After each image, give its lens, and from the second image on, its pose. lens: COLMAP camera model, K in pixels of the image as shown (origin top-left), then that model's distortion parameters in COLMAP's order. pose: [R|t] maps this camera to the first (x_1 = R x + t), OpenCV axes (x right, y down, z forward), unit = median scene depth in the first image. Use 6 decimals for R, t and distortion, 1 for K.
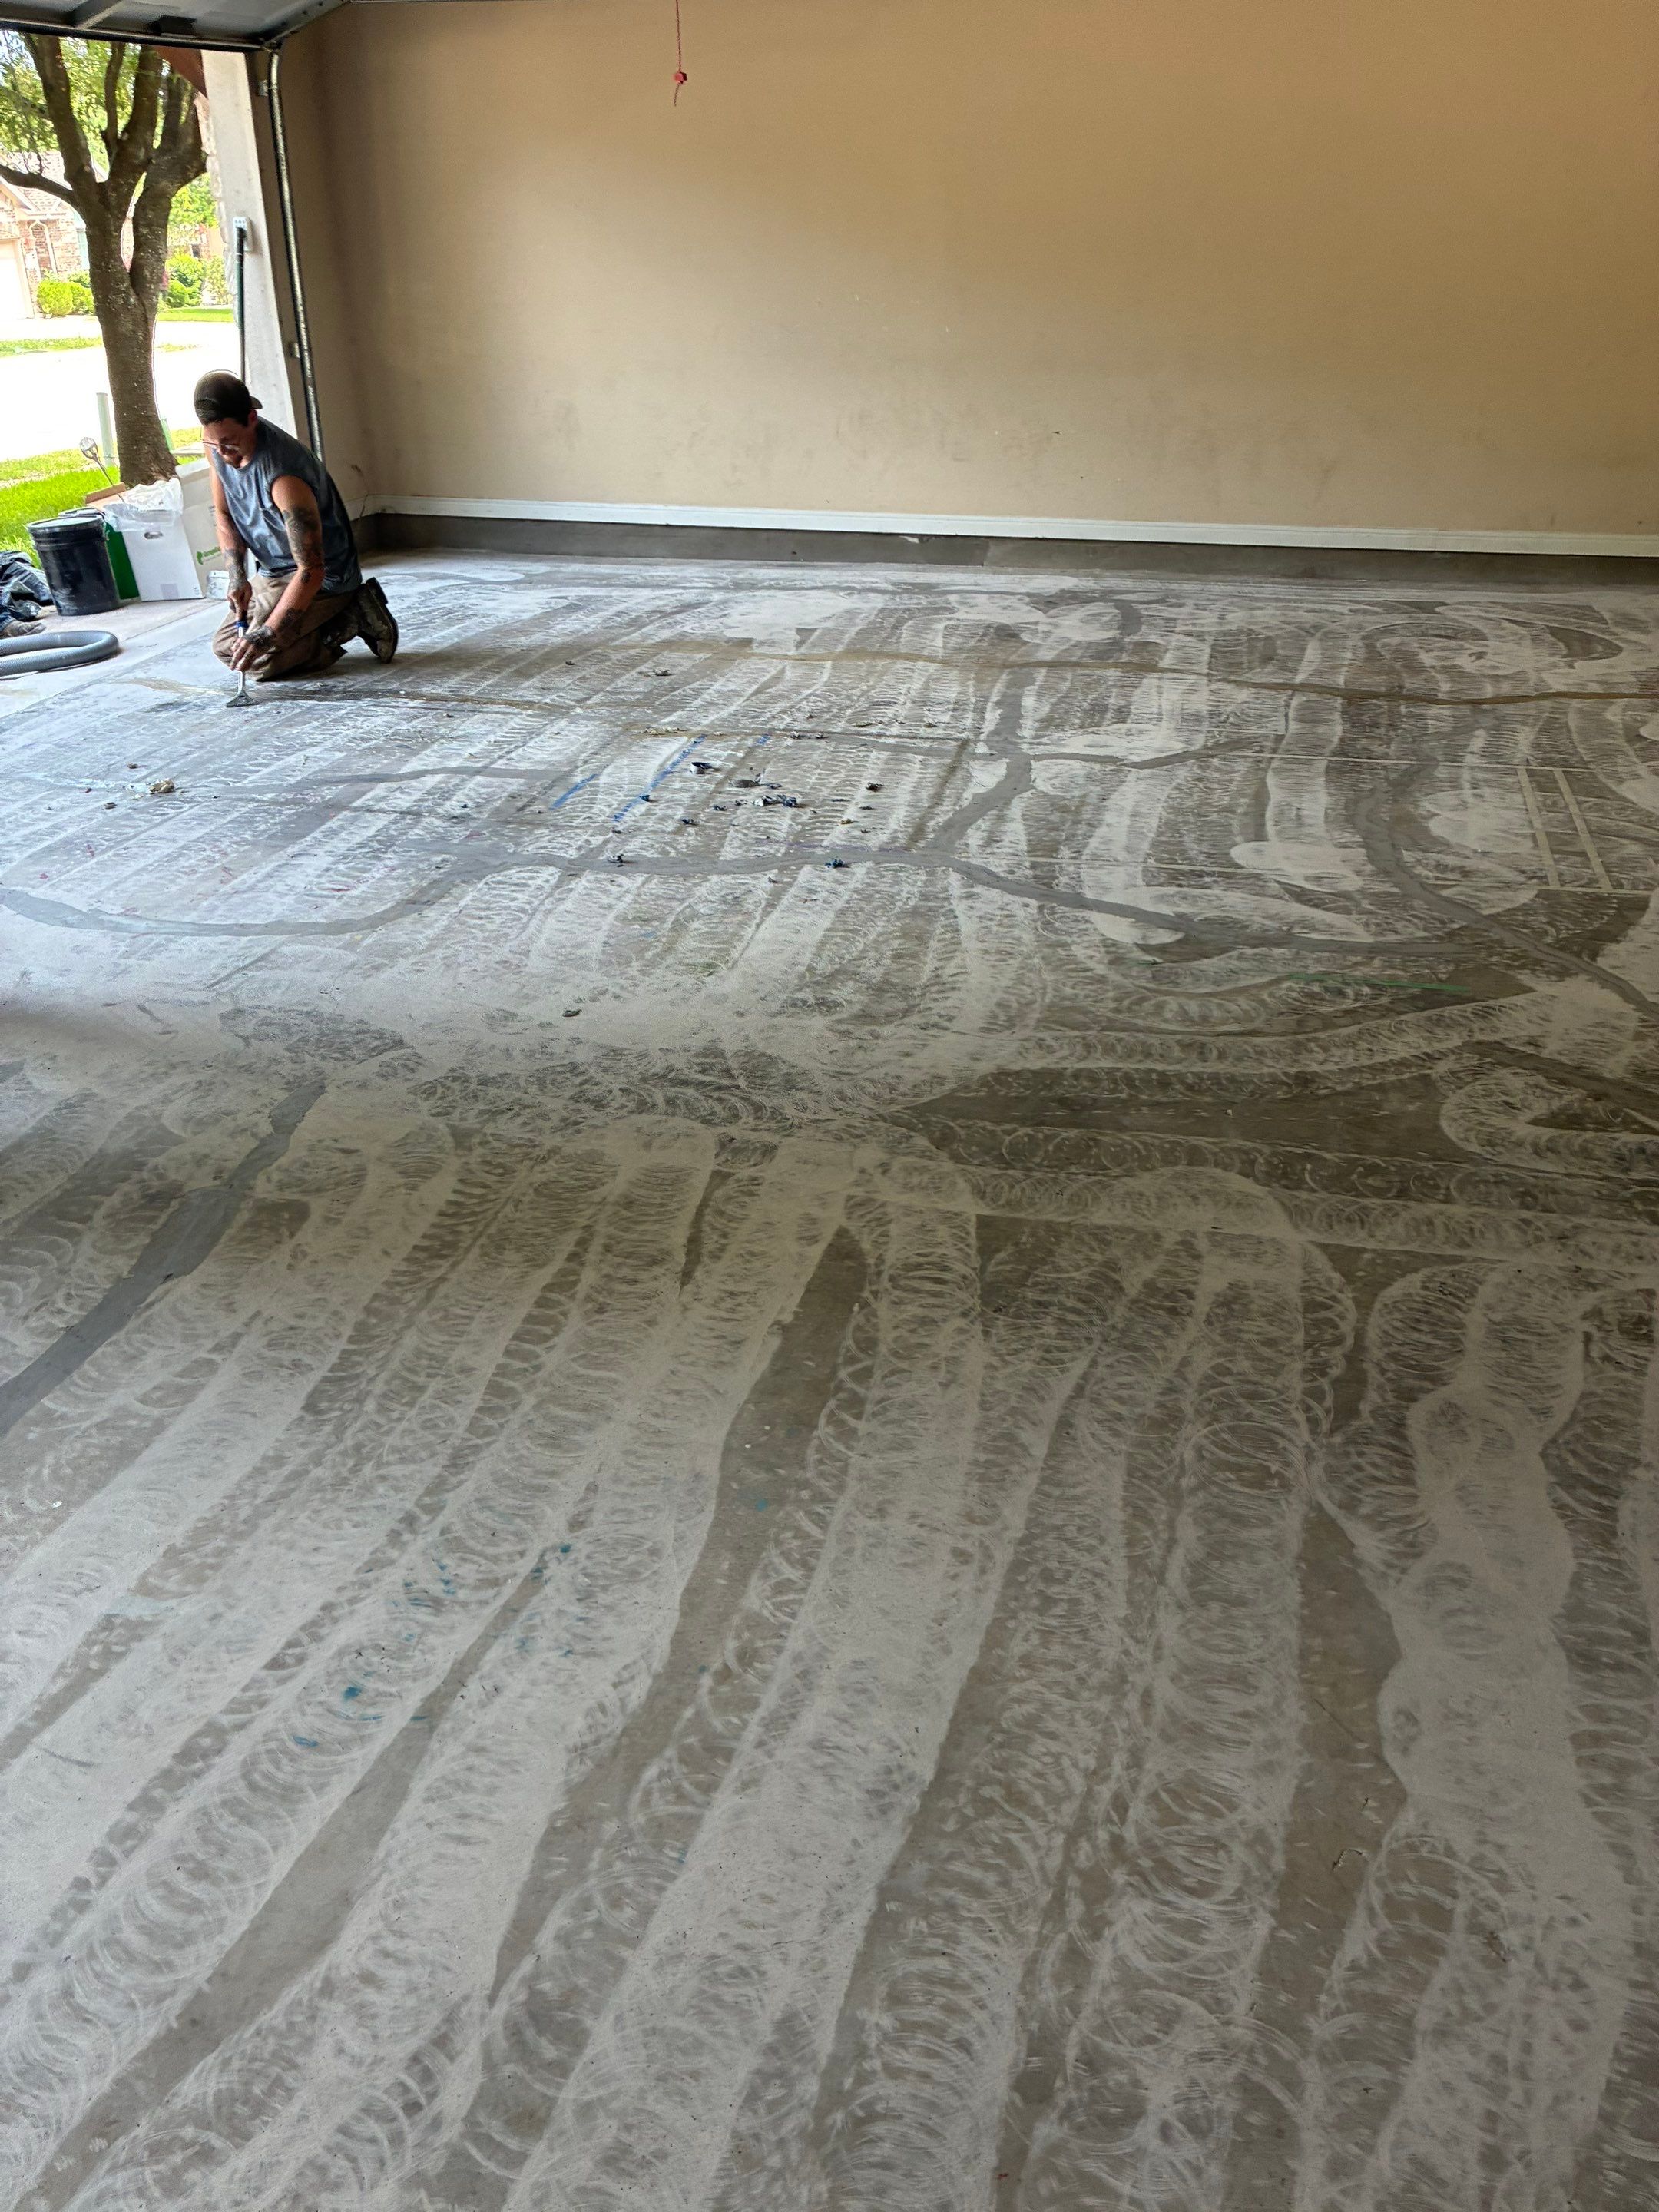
lens RADIAL K [[1684.7, 0, 816.0], [0, 1684.7, 1118.9], [0, 0, 1]] dist [0.049423, -0.072467]
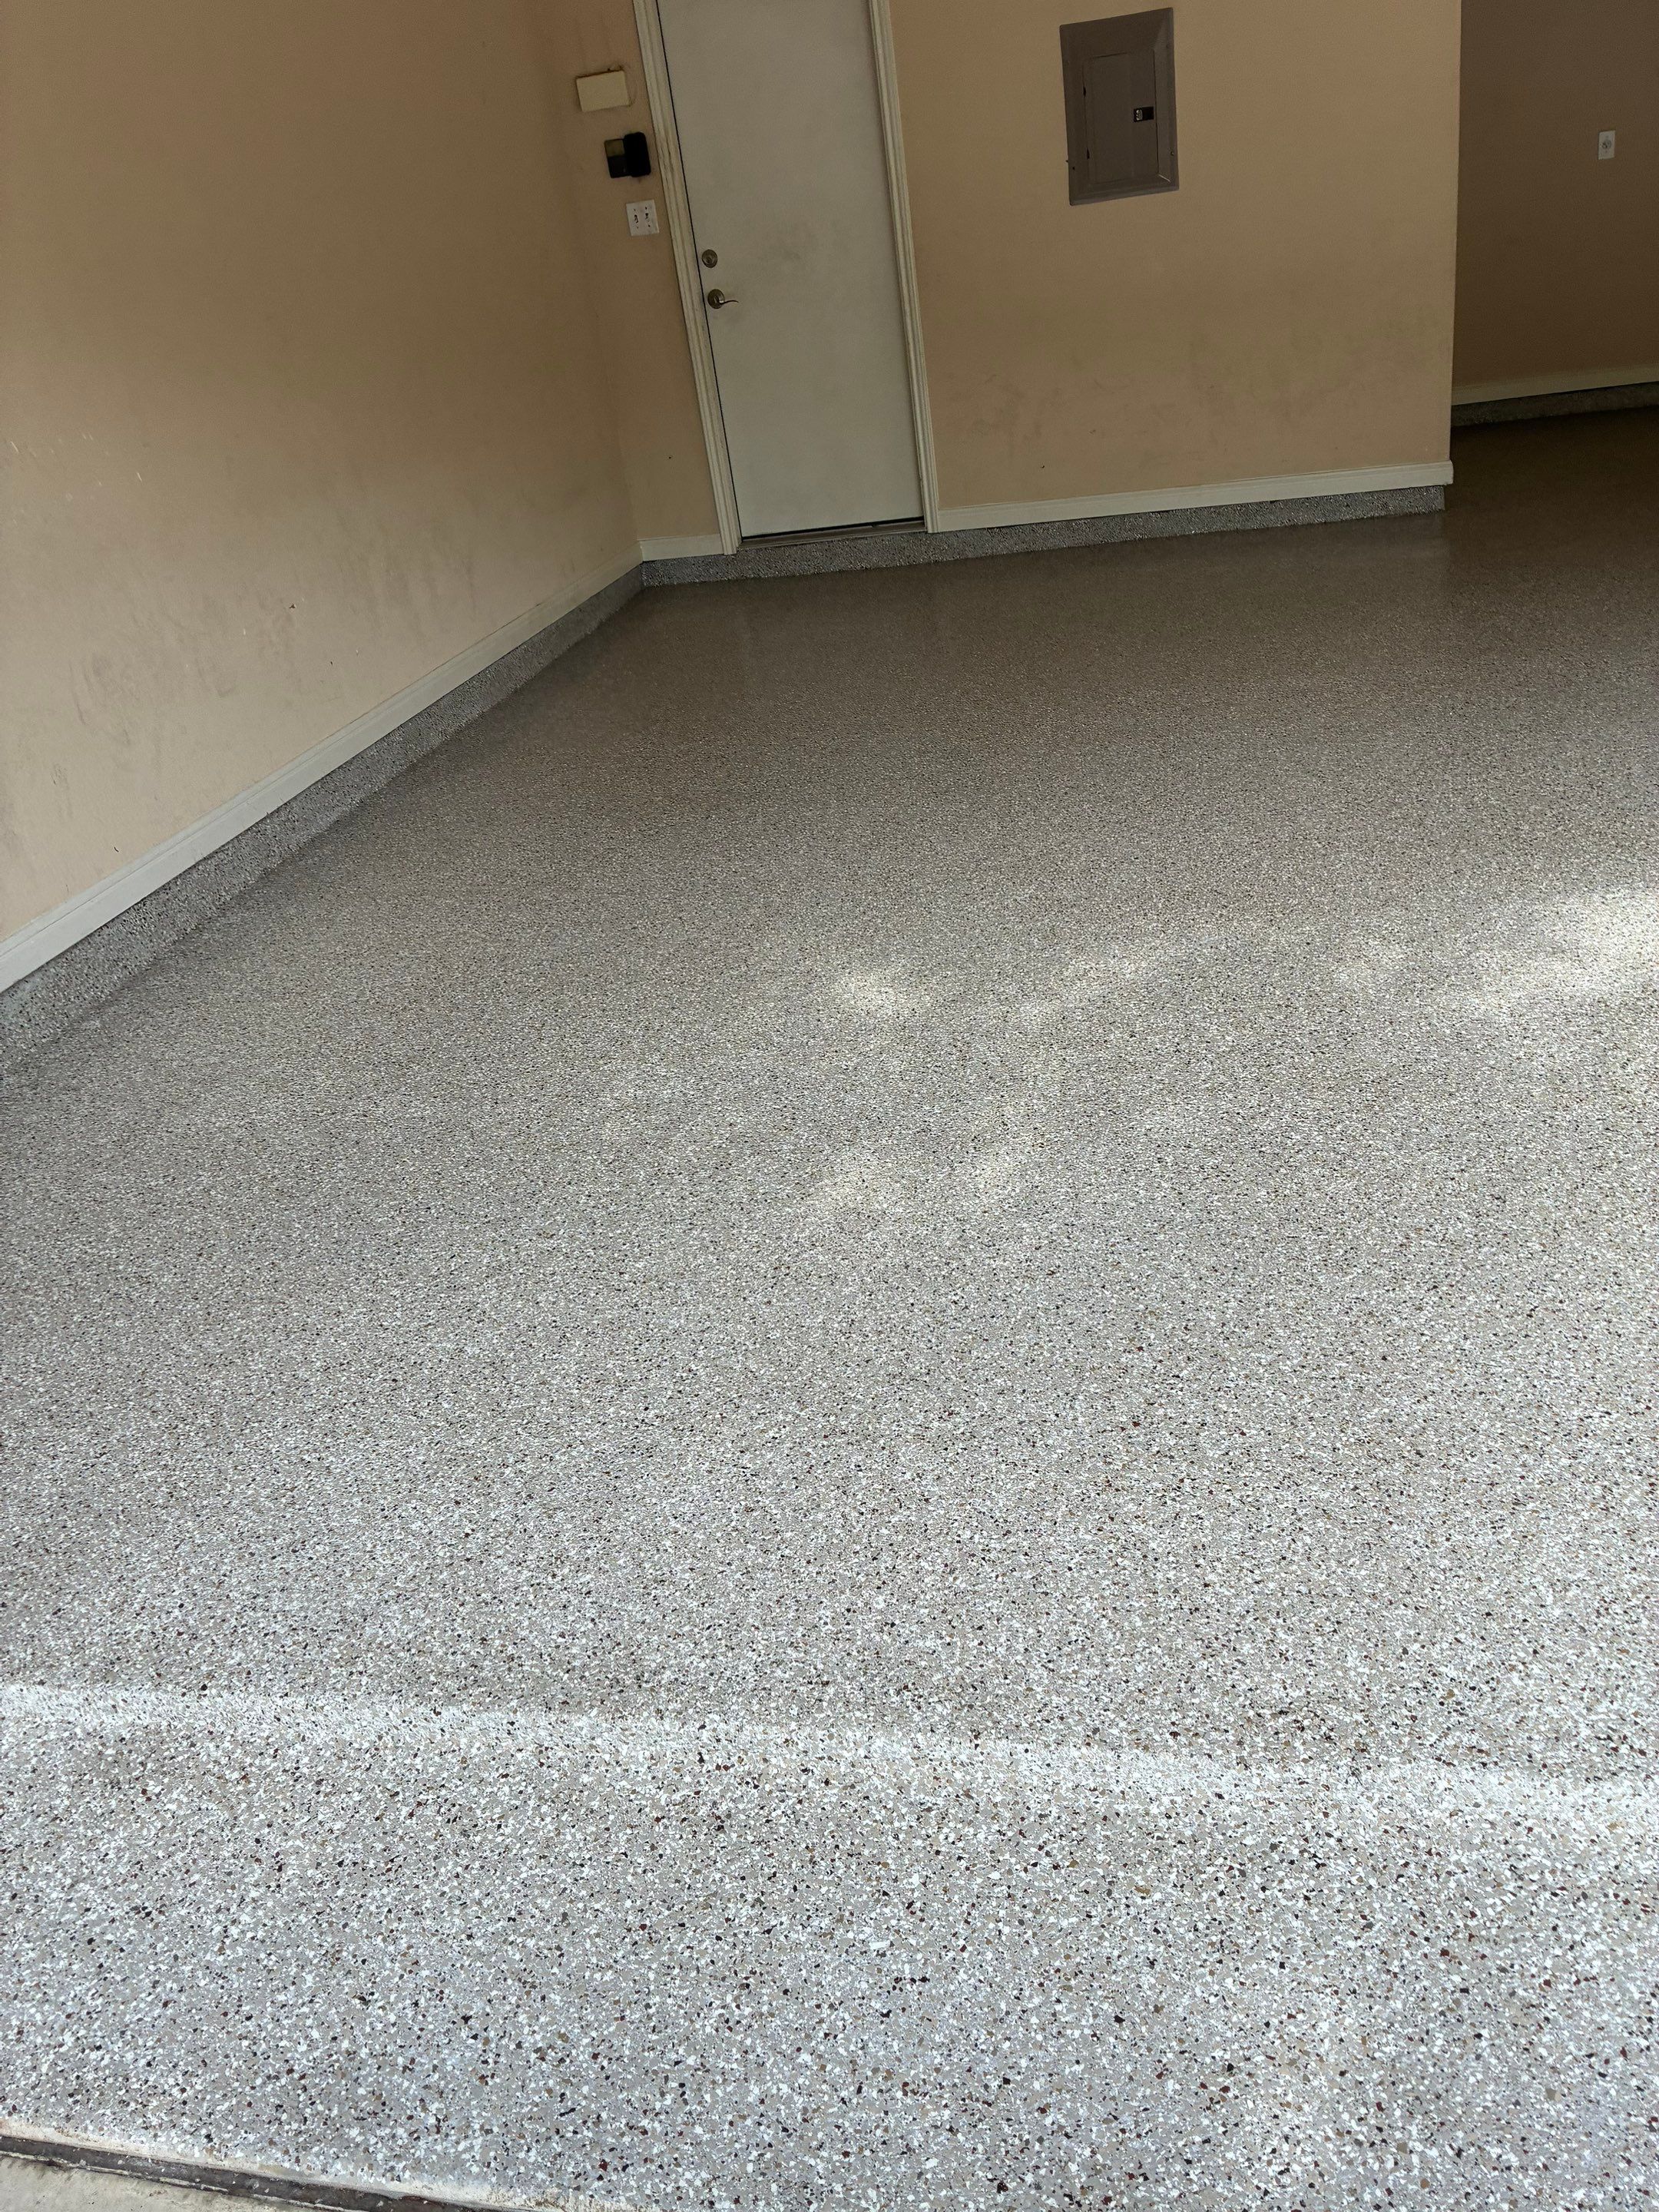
lens RADIAL K [[1684.7, 0, 834.6], [0, 1684.7, 1113.5], [0, 0, 1]] dist [0.049423, -0.072467]
pose [[-0.038318, -0.452899, 0.890738, -1.304802], [0.592810, 0.707287, 0.385125, -1.040794], [-0.804430, 0.542796, 0.241381, 2.091030]]
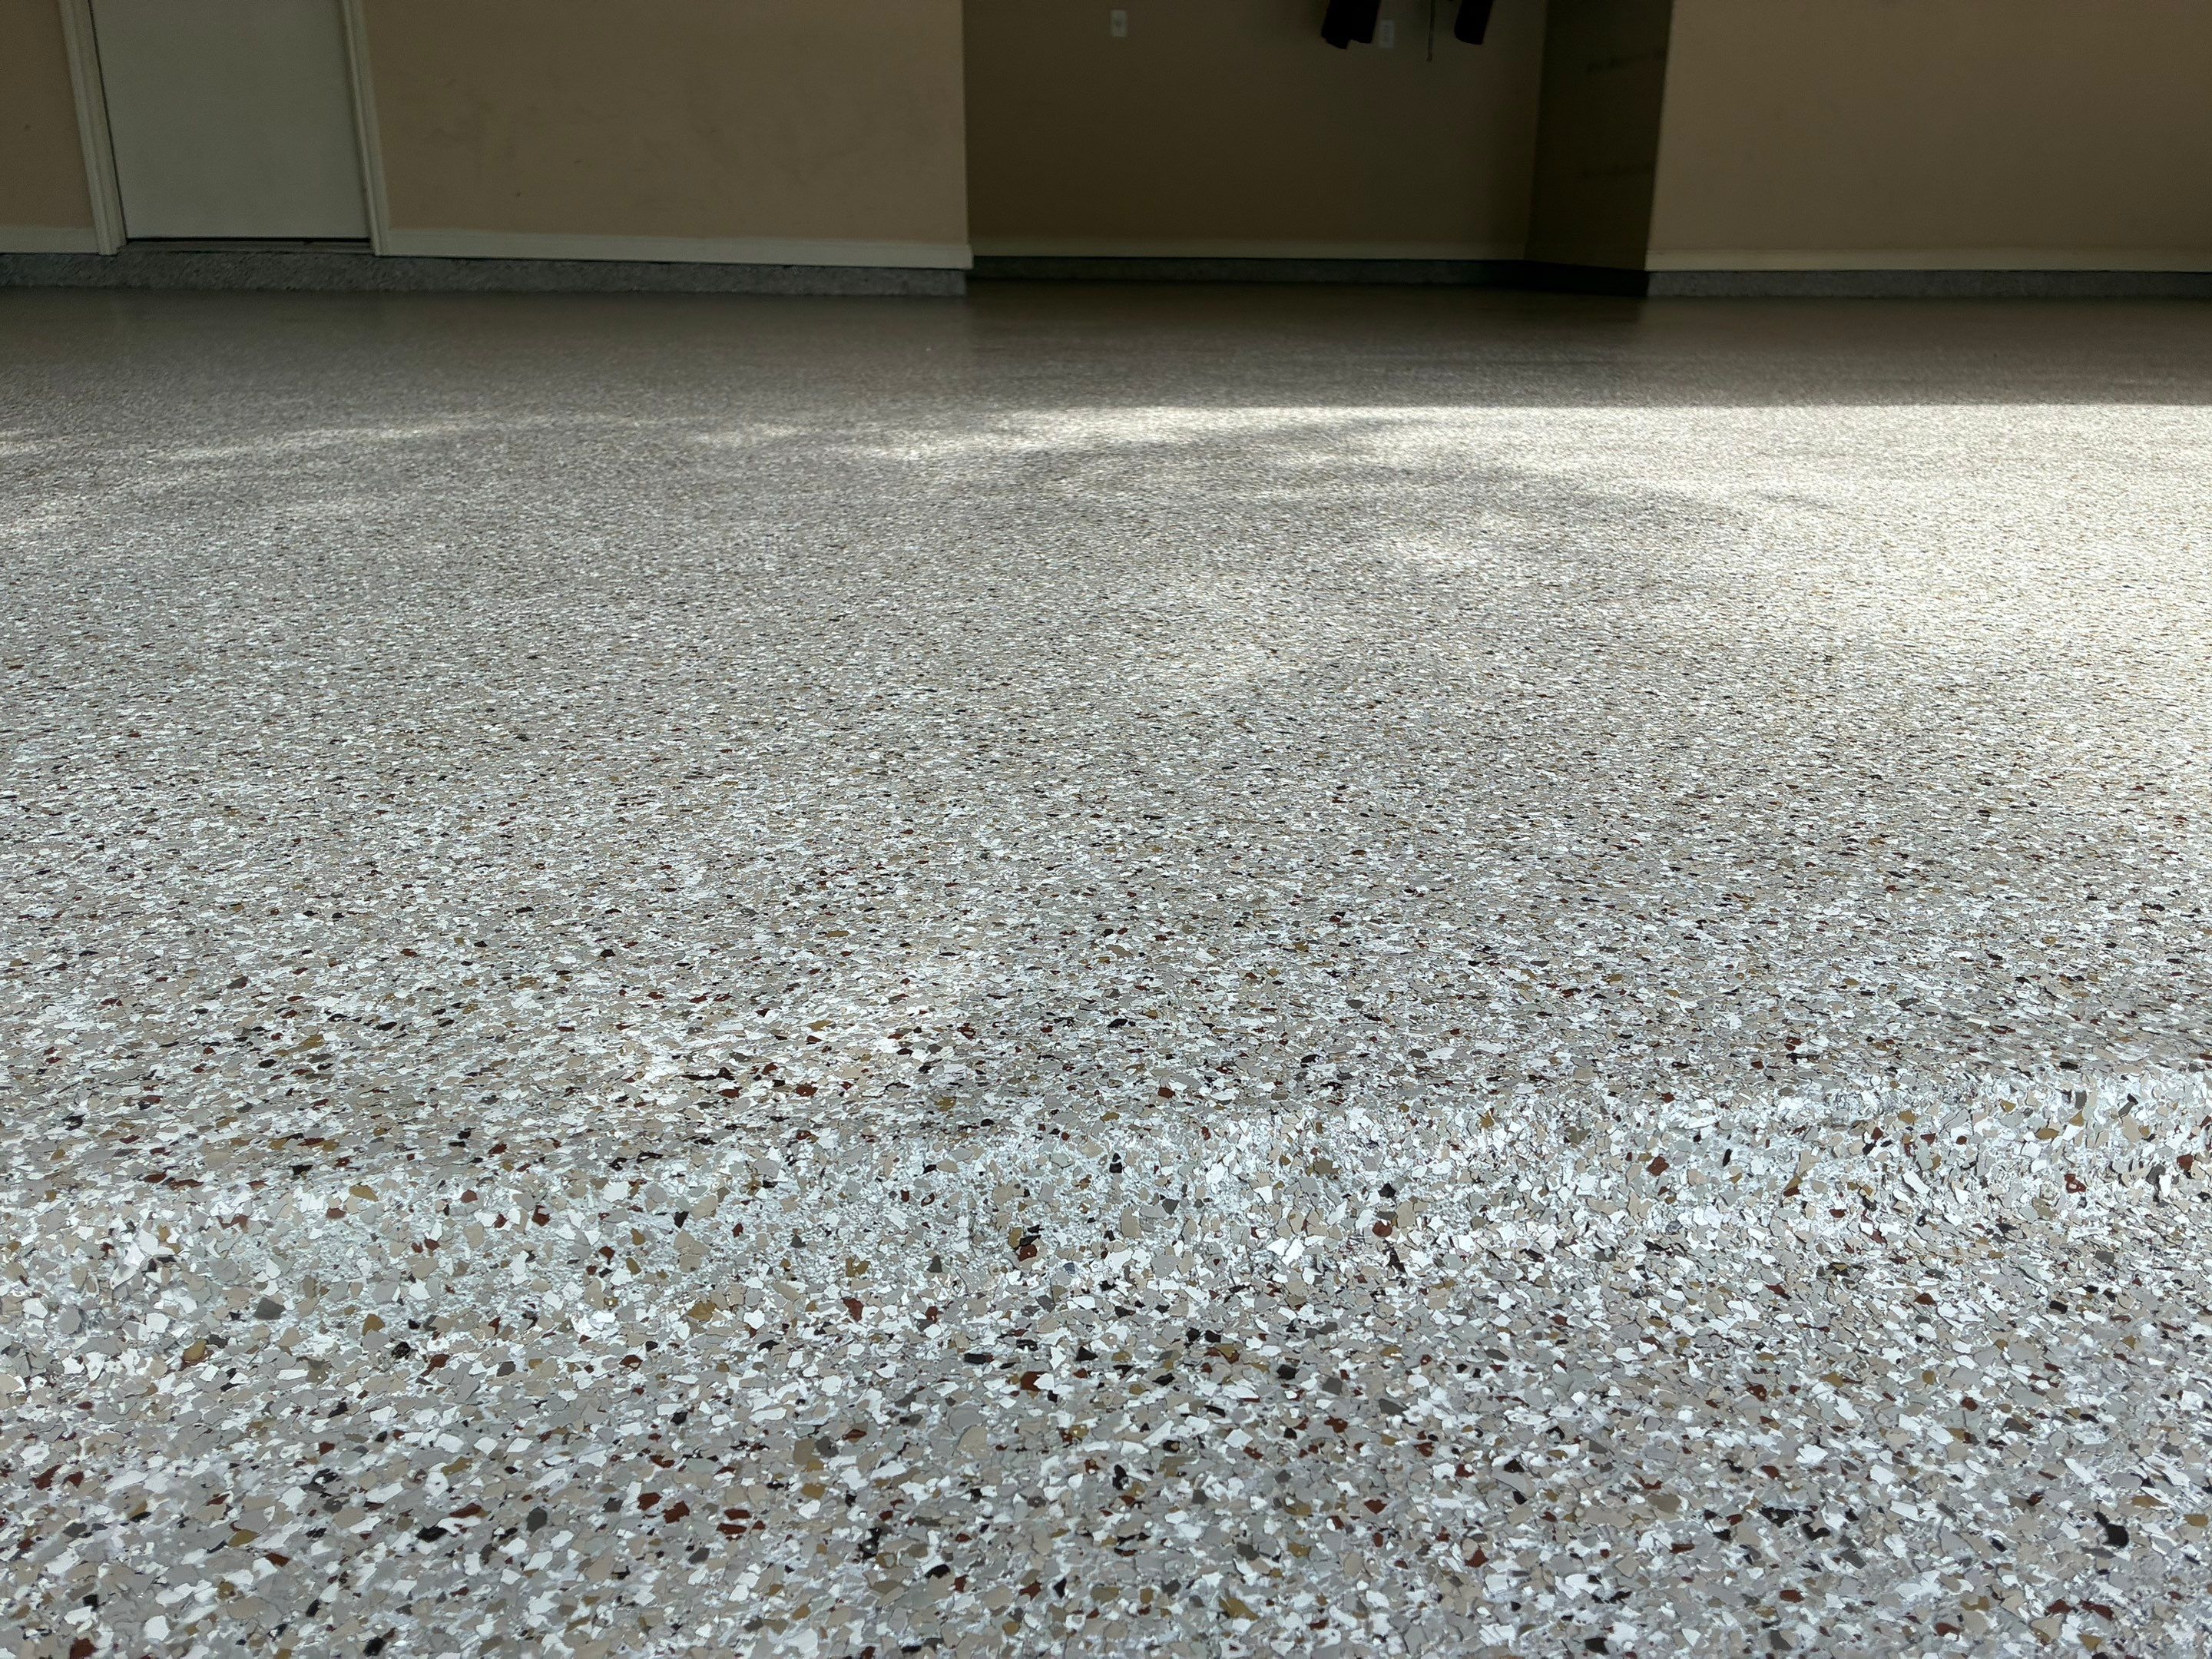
lens RADIAL K [[1684.7, 0, 1118.9], [0, 1684.7, 831.3], [0, 0, 1]] dist [0.049423, -0.072467]
pose [[-0.381905, -0.300574, 0.873959, -1.081720], [0.447749, 0.767075, 0.459474, -0.613609], [-0.808498, 0.566790, -0.158368, 2.111603]]
